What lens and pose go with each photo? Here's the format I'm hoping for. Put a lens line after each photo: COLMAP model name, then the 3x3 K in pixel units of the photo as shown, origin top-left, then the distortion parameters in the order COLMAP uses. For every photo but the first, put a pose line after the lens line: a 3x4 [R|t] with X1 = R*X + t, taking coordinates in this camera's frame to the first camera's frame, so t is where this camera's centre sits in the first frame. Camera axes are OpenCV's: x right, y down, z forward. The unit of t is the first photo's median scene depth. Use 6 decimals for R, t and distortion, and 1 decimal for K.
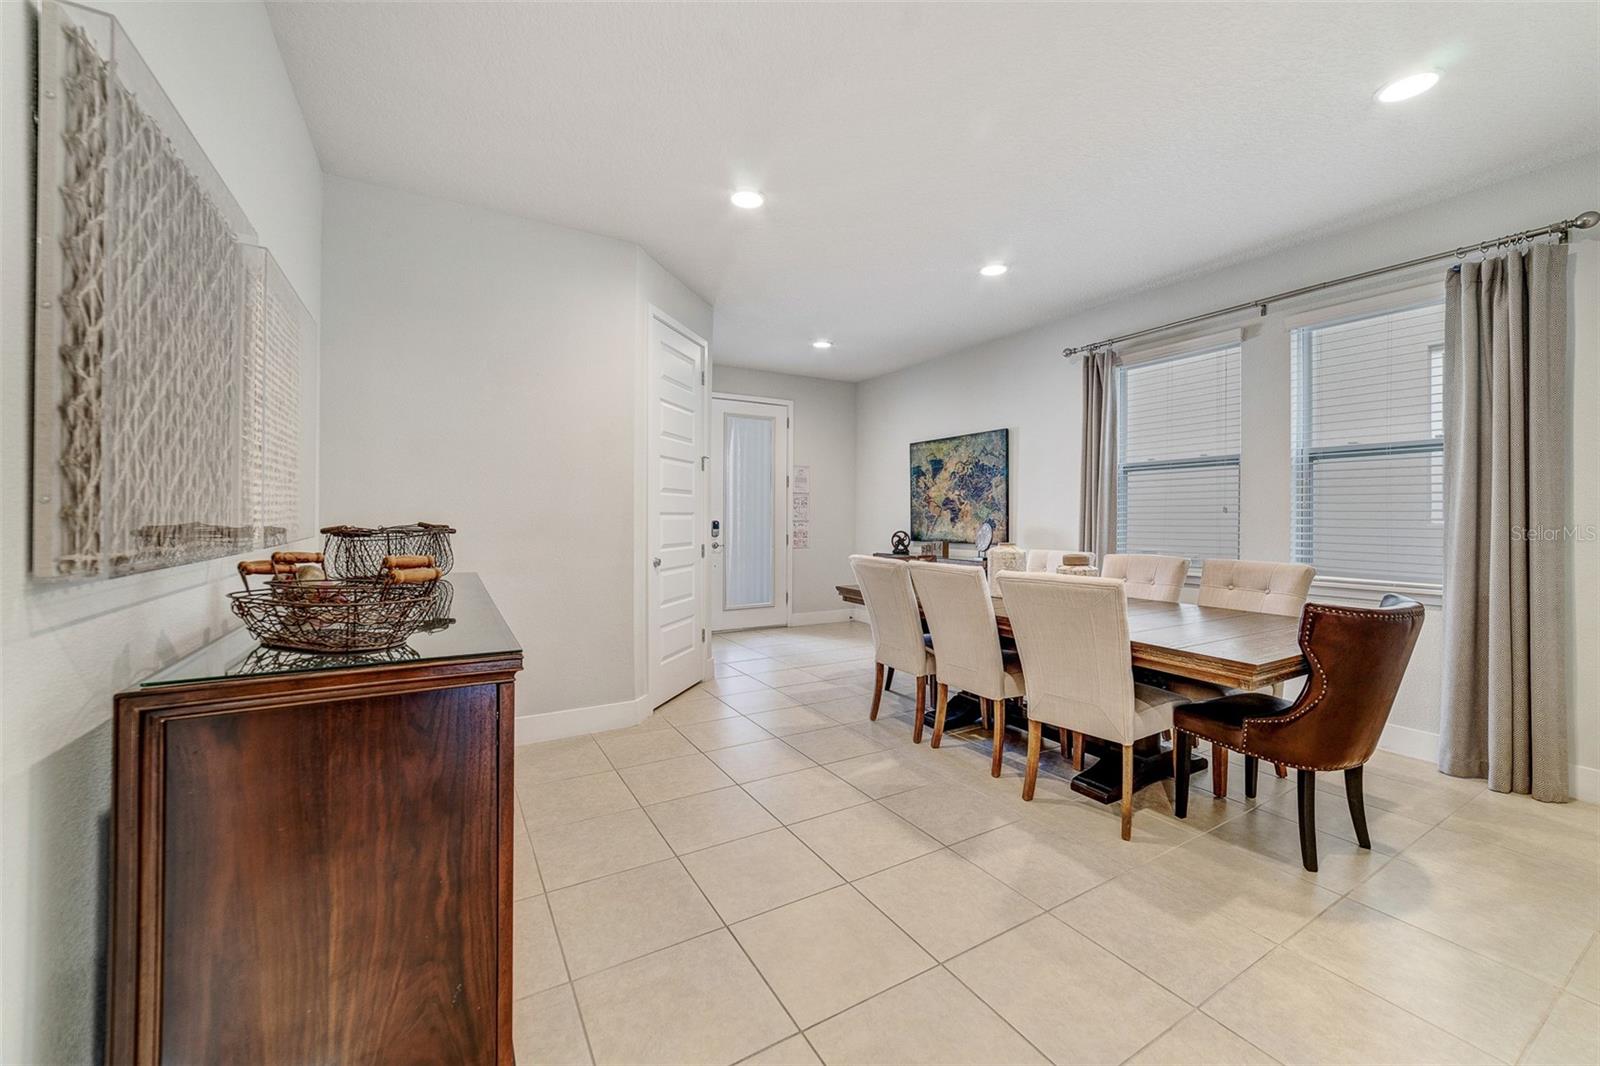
lens RADIAL K [[627.6, 0, 802.9], [0, 627.6, 518.9], [0, 0, 1]] dist [-0.003104, -0.000727]
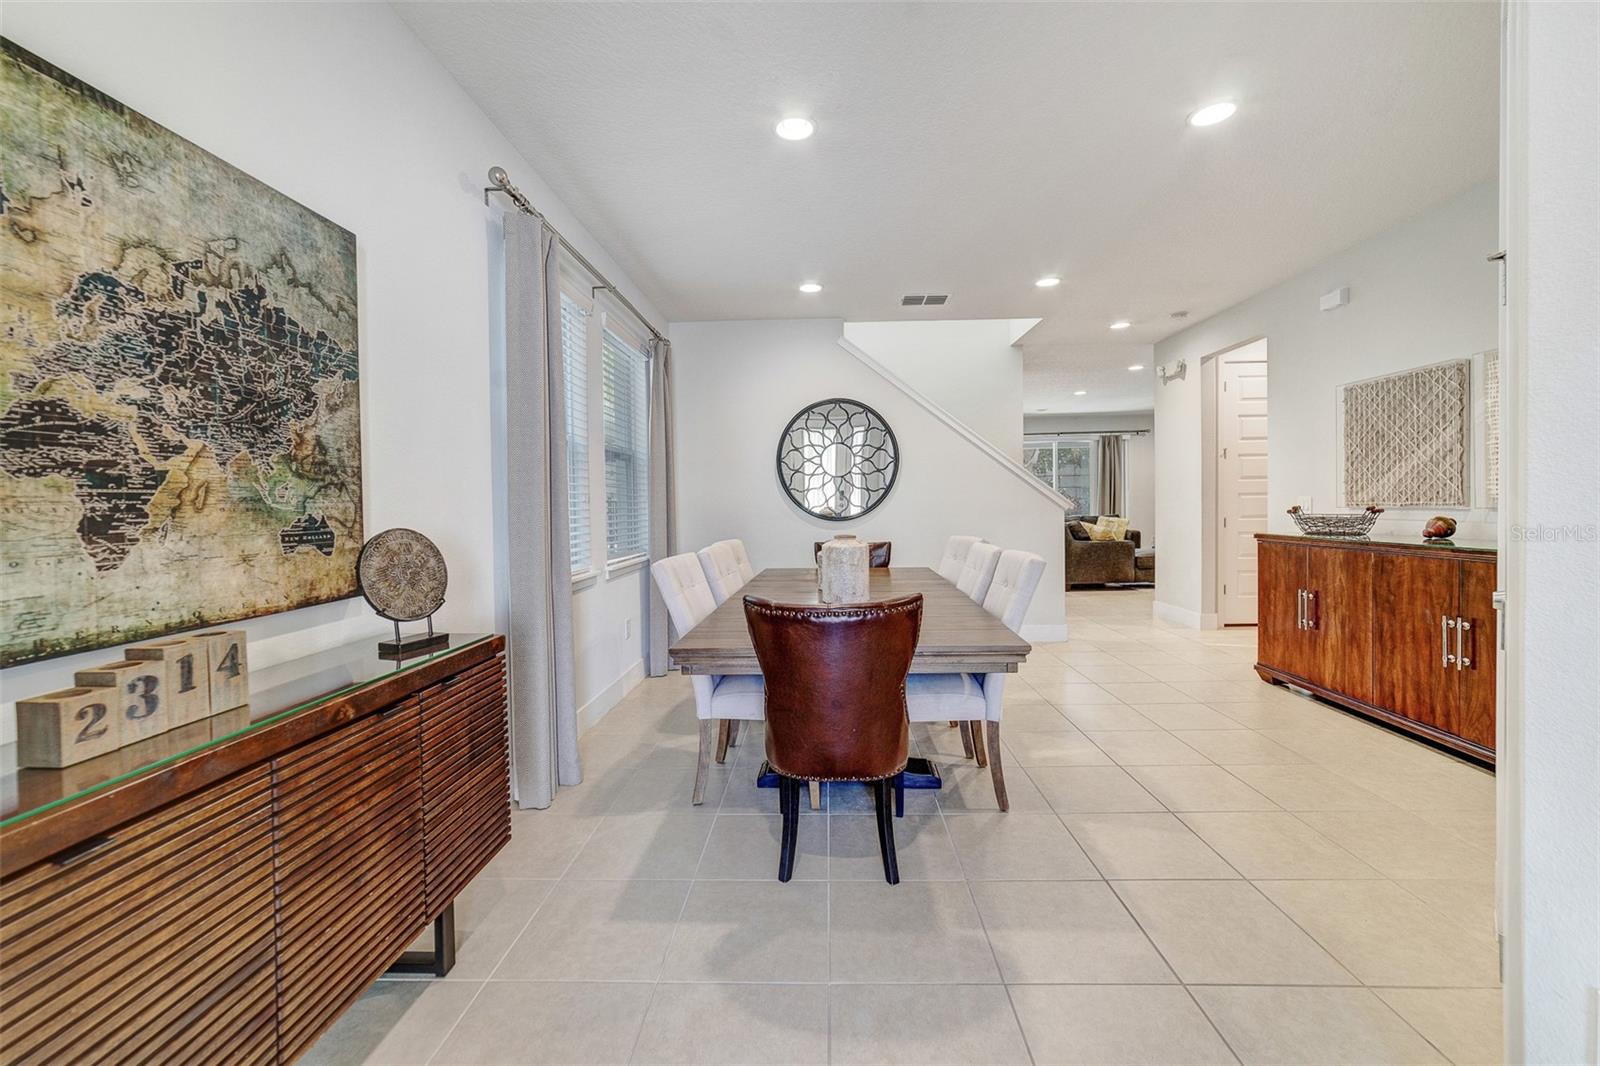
lens RADIAL K [[627.6, 0, 805.4], [0, 627.6, 518.5], [0, 0, 1]] dist [-0.003104, -0.000727]
pose [[-0.843021, -0.003797, 0.537867, -0.042545], [0.011496, 0.999619, 0.025075, -0.003731], [-0.537757, 0.027322, -0.842657, 1.076134]]
